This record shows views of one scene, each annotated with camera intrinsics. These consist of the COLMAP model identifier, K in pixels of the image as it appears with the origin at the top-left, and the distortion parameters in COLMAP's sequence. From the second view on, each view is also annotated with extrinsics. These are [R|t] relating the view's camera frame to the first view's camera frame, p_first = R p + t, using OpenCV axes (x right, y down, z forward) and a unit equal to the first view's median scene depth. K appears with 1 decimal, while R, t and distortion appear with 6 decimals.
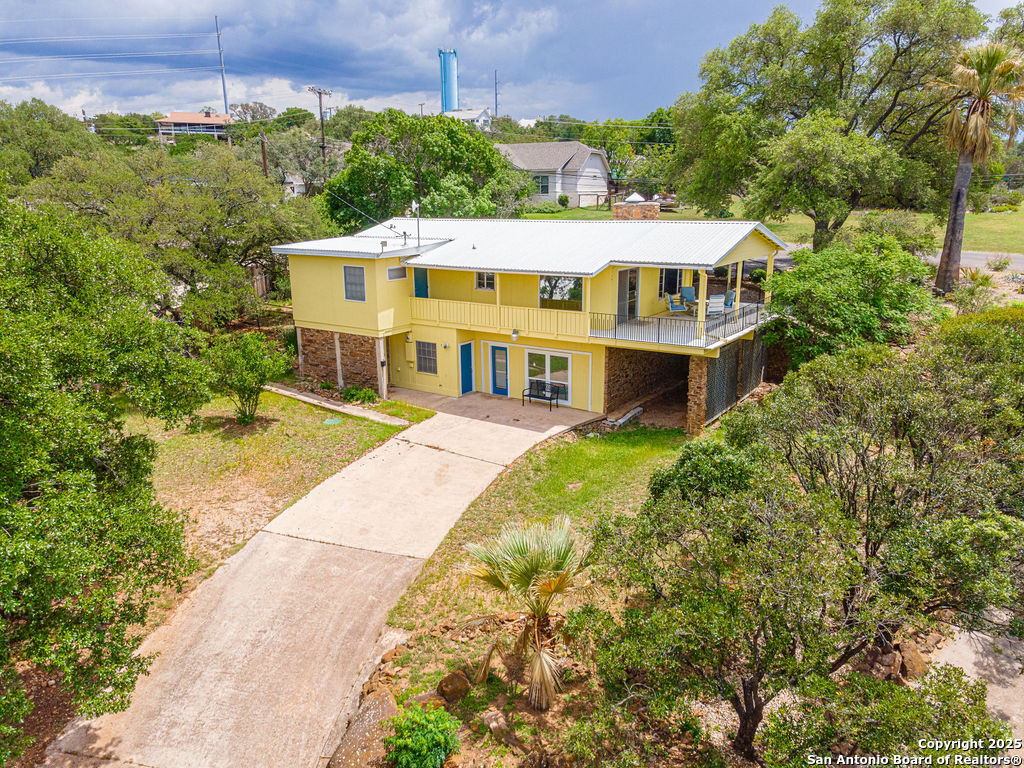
lens RADIAL K [[723.7, 0, 512.0], [0, 723.7, 384.0], [0, 0, 1]] dist [0.039060, -0.001598]
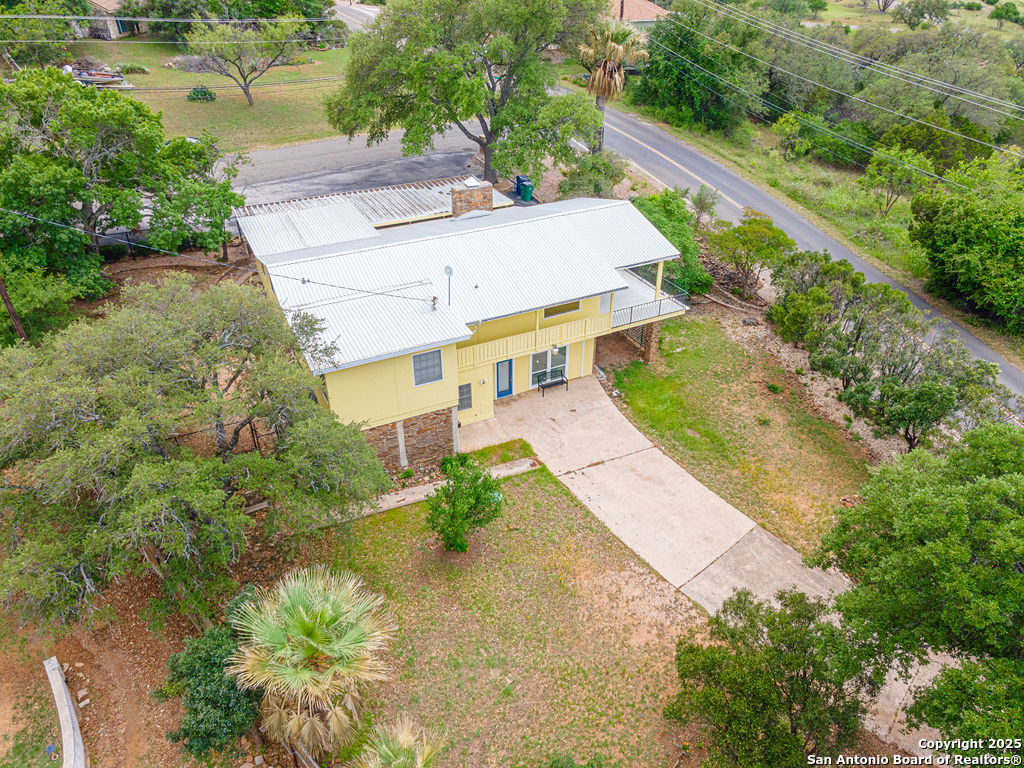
lens RADIAL K [[723.7, 0, 512.0], [0, 723.7, 384.0], [0, 0, 1]] dist [0.039060, -0.001598]
pose [[0.505701, -0.463015, 0.727931, -0.949671], [0.217202, 0.884926, 0.411983, -0.537059], [-0.834919, -0.050233, 0.548076, 0.412109]]
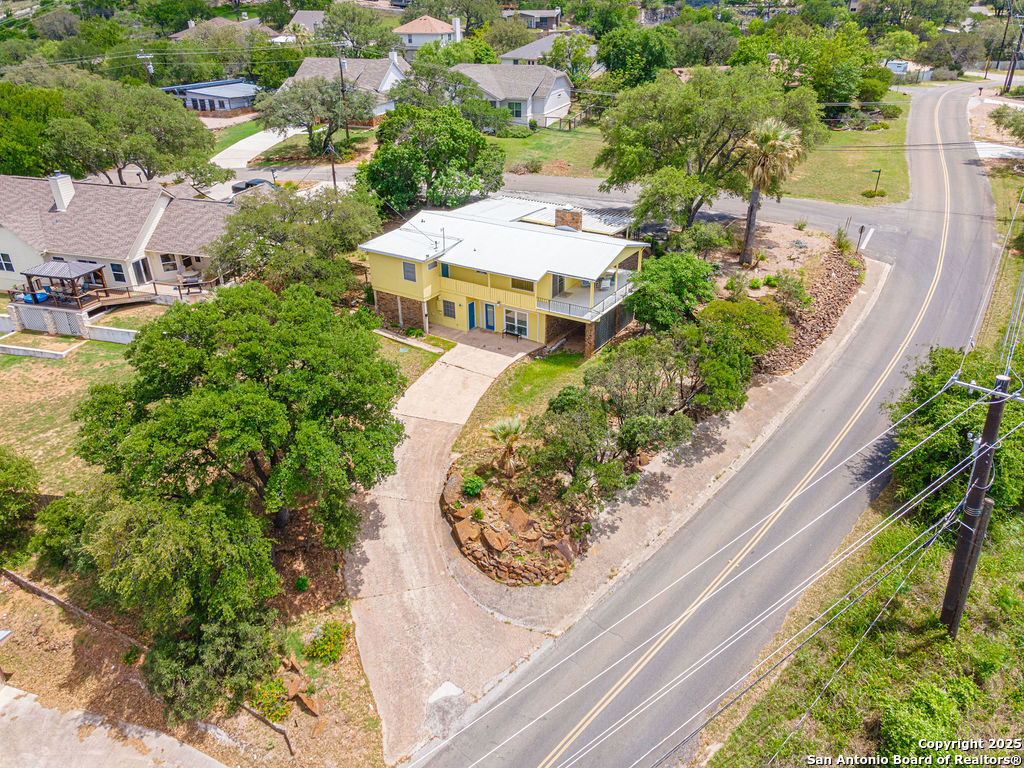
lens RADIAL K [[723.7, 0, 512.0], [0, 723.7, 384.0], [0, 0, 1]] dist [0.039060, -0.001598]
pose [[0.999546, -0.014017, 0.026678, -0.013635], [0.007334, 0.971775, 0.235796, -0.319336], [-0.029230, -0.235493, 0.971436, -0.915402]]
